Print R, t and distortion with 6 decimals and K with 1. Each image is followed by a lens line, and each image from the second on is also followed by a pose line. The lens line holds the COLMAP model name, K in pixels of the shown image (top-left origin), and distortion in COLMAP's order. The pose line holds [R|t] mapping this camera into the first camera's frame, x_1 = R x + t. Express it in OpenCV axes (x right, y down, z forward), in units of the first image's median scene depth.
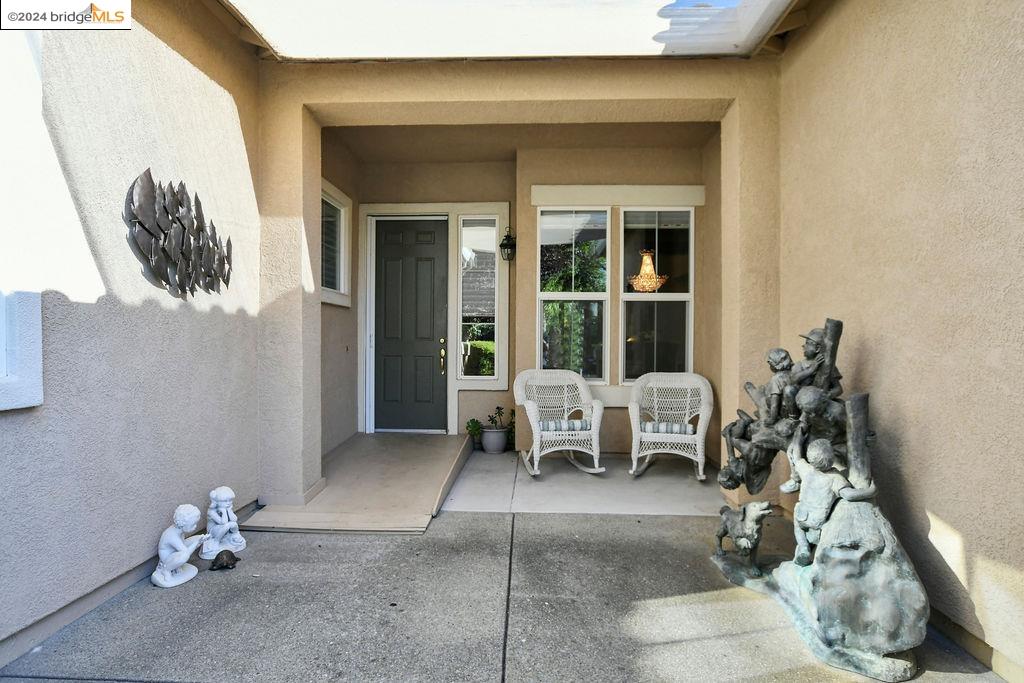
lens RADIAL K [[560.9, 0, 512.0], [0, 560.9, 341.5], [0, 0, 1]] dist [-0.015030, 0.000338]
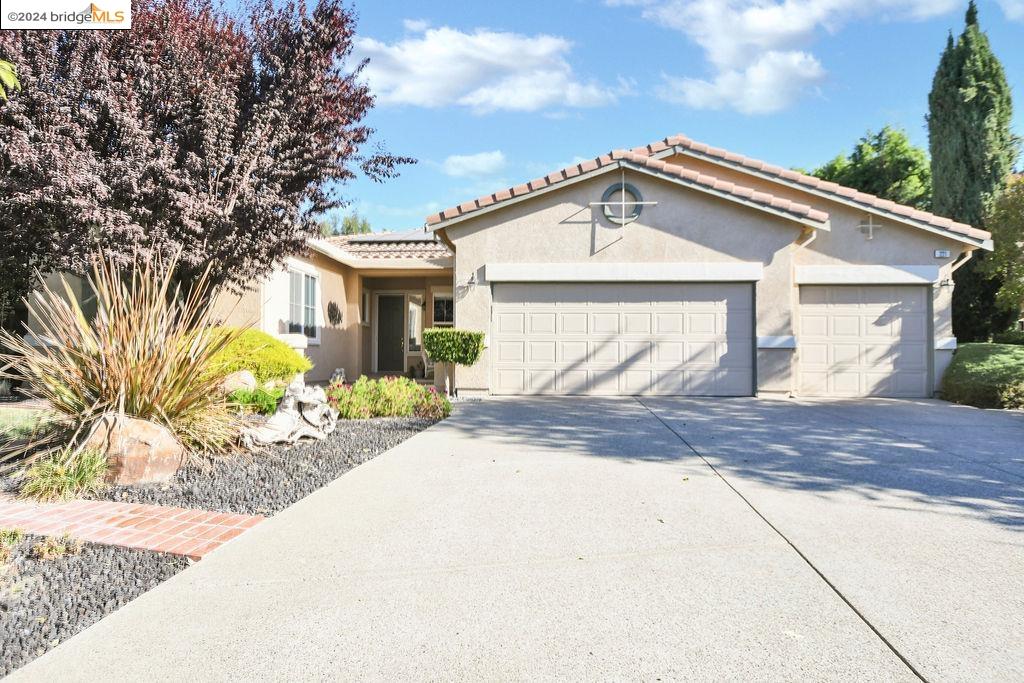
lens RADIAL K [[560.9, 0, 512.0], [0, 560.9, 341.5], [0, 0, 1]] dist [-0.015030, 0.000338]
pose [[0.999880, -0.000930, -0.015467, 0.698428], [0.000529, 0.999663, -0.025947, 0.127359], [0.015486, 0.025935, 0.999544, -2.665312]]
